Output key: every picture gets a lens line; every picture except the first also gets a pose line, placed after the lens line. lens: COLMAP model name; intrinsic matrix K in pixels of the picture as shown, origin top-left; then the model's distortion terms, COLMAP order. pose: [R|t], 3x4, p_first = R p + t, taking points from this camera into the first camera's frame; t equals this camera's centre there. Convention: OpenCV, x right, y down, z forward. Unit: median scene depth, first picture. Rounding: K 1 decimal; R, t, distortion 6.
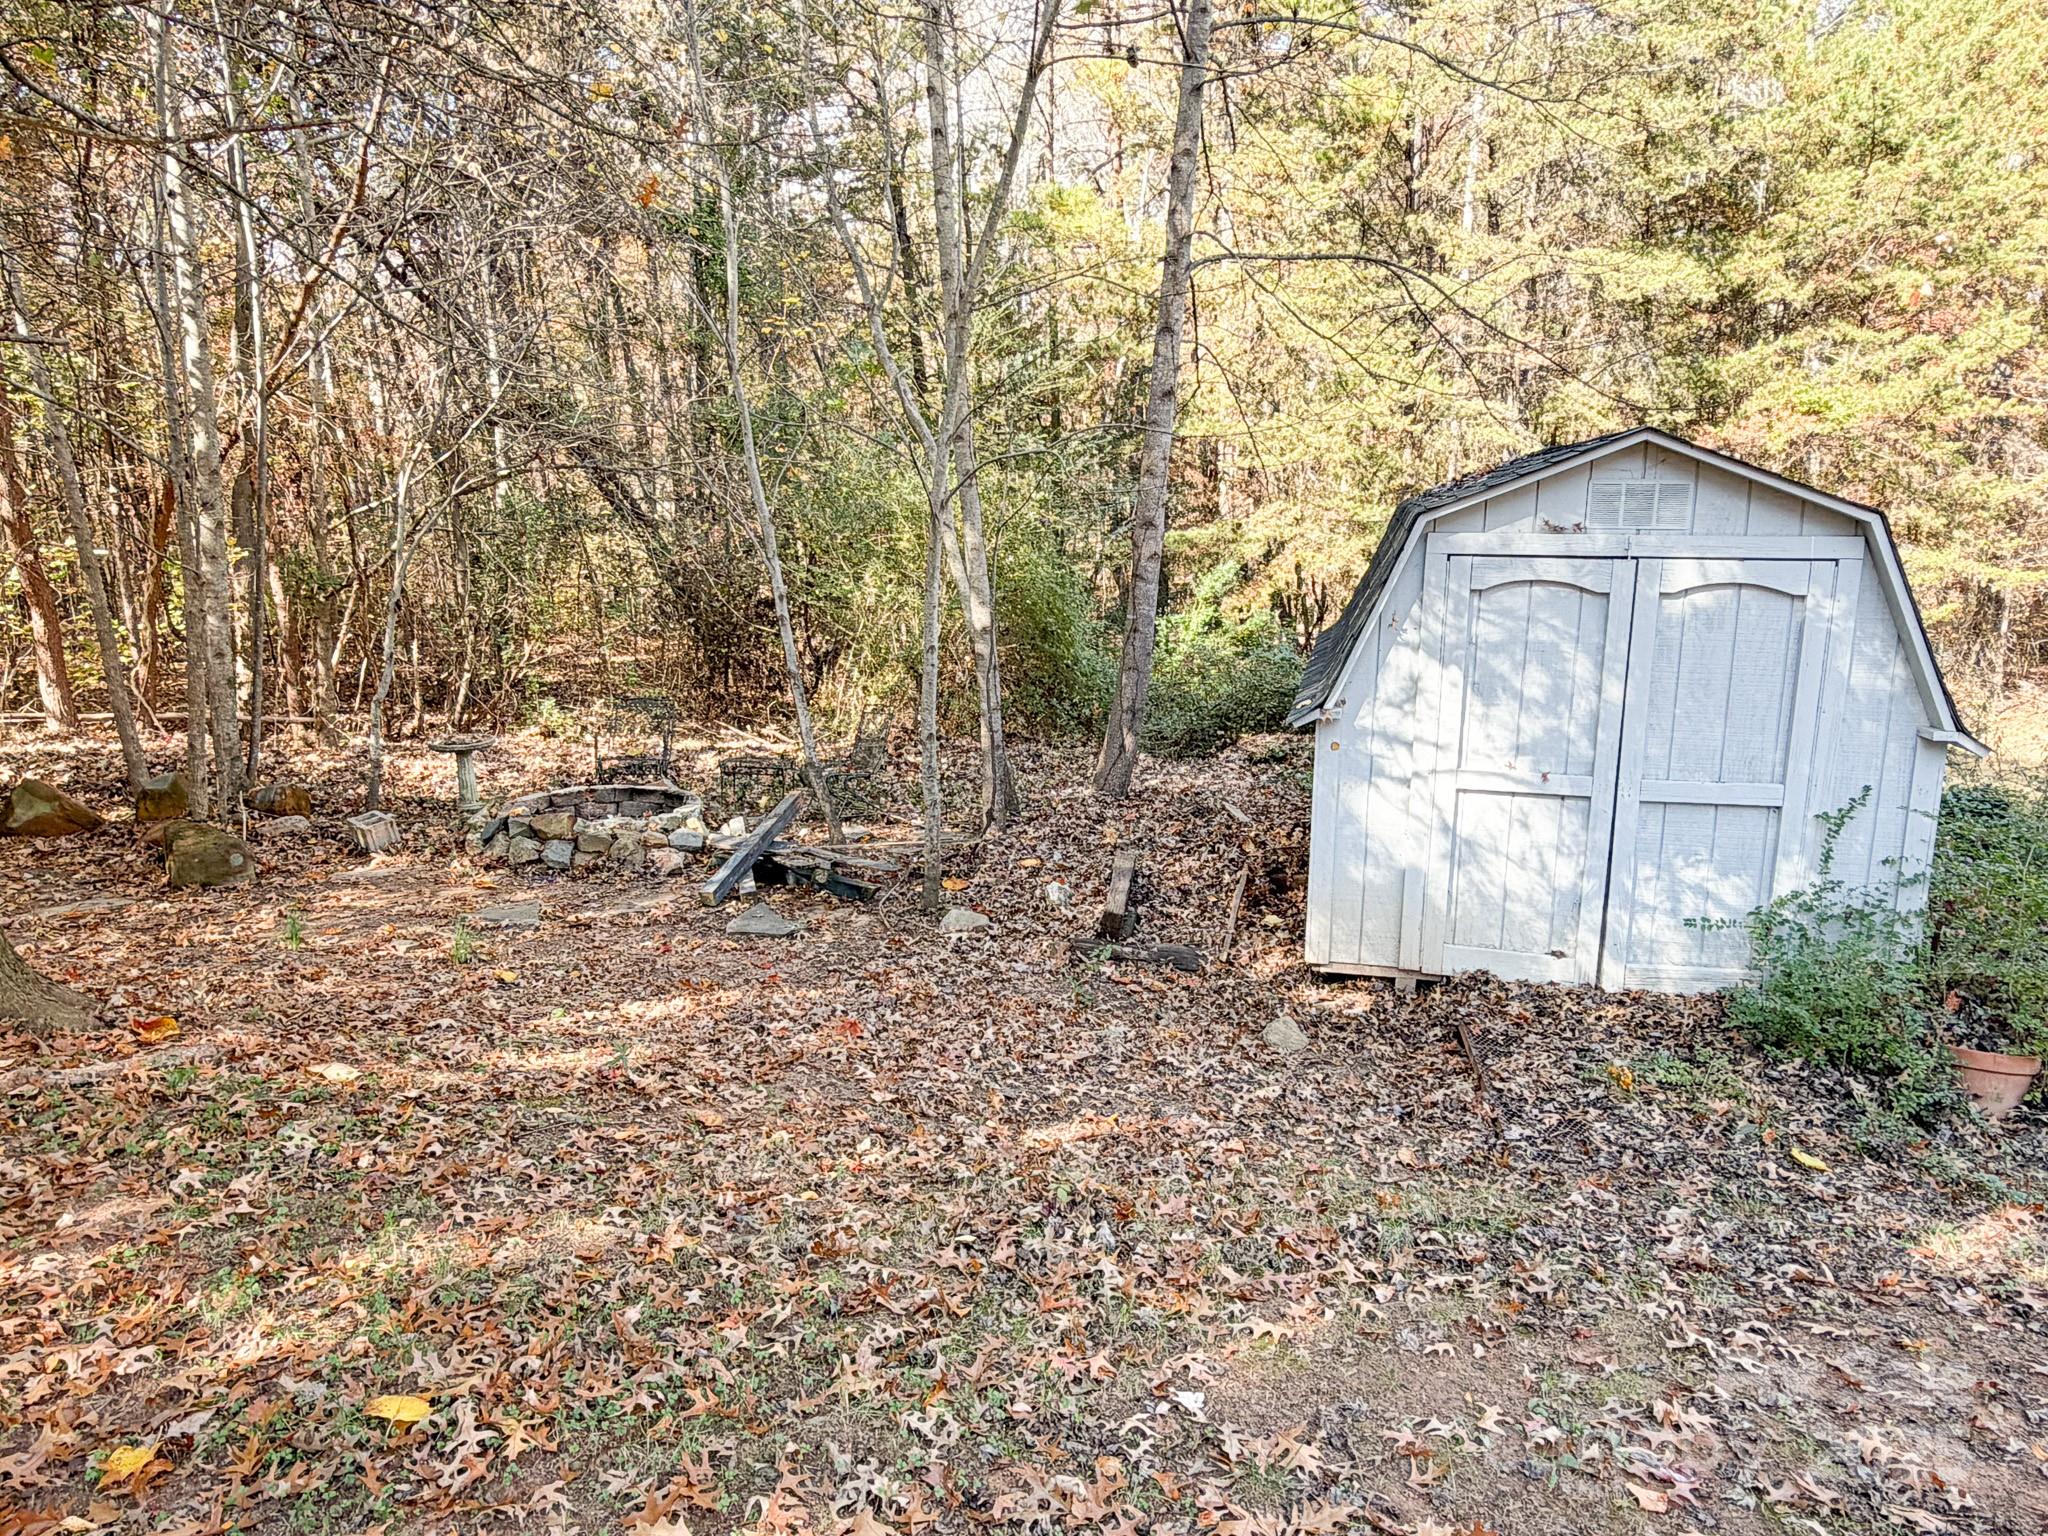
lens RADIAL K [[1337.4, 0, 1024.0], [0, 1337.4, 768.0], [0, 0, 1]] dist [-0.019349, 0.000063]
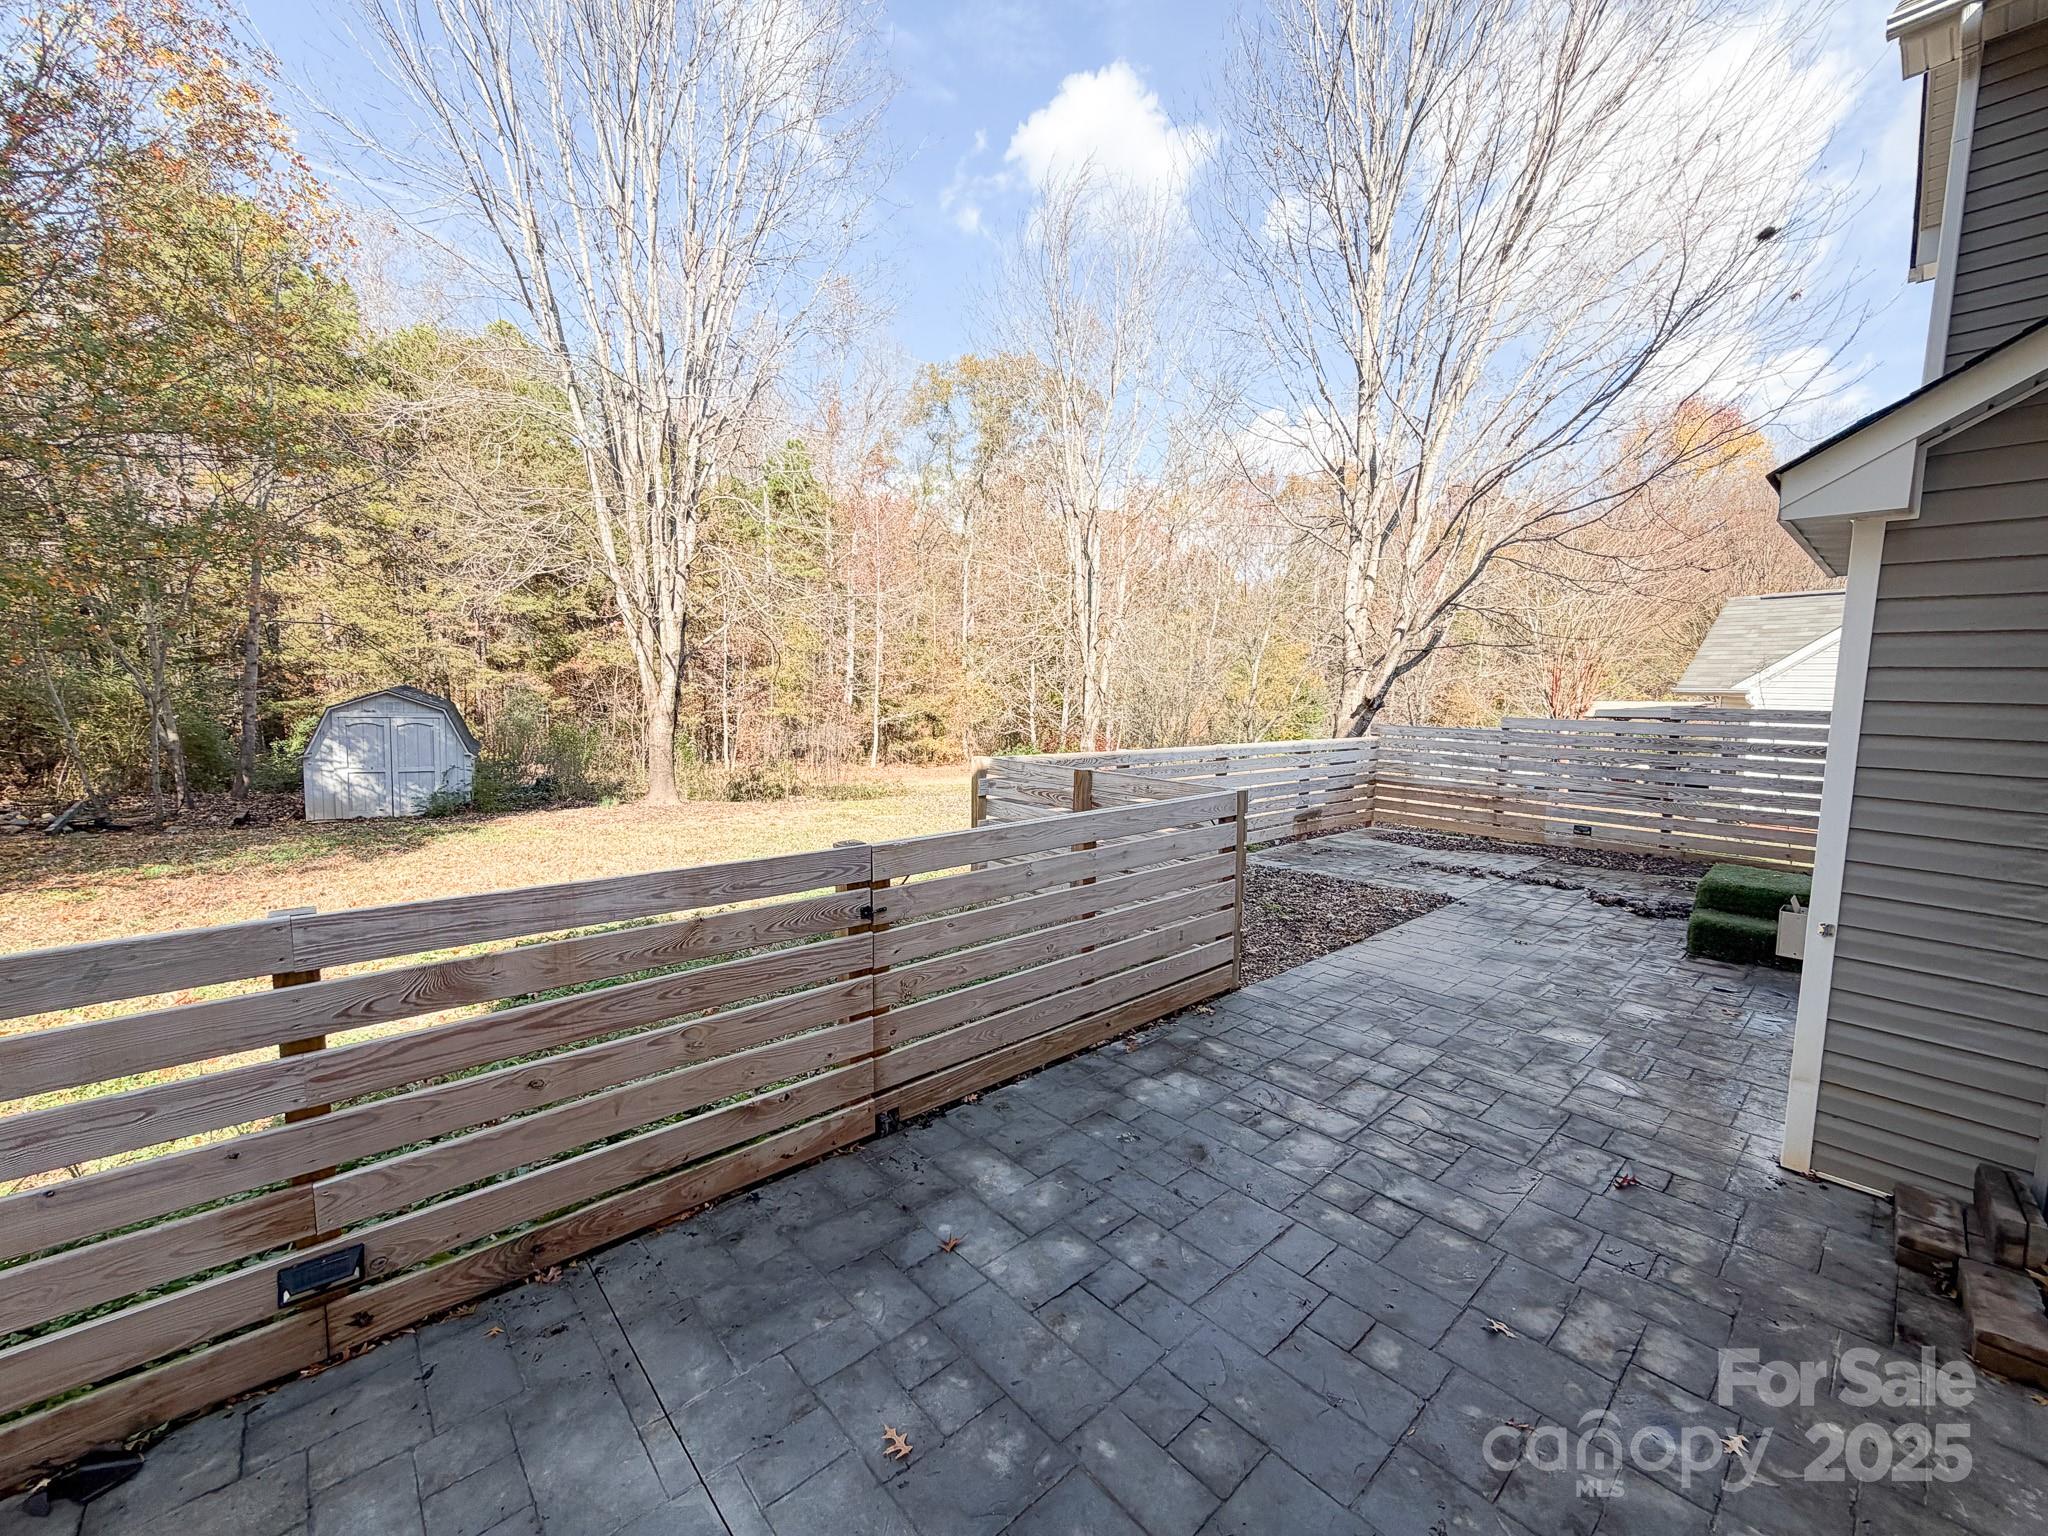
lens RADIAL K [[833.2, 0, 1024.0], [0, 833.2, 768.0], [0, 0, 1]] dist [0.001549, -0.000439]
pose [[0.696860, -0.048456, 0.715568, -0.064760], [0.109715, 0.993174, -0.039592, 0.328237], [-0.708765, 0.106098, 0.697420, -2.261482]]
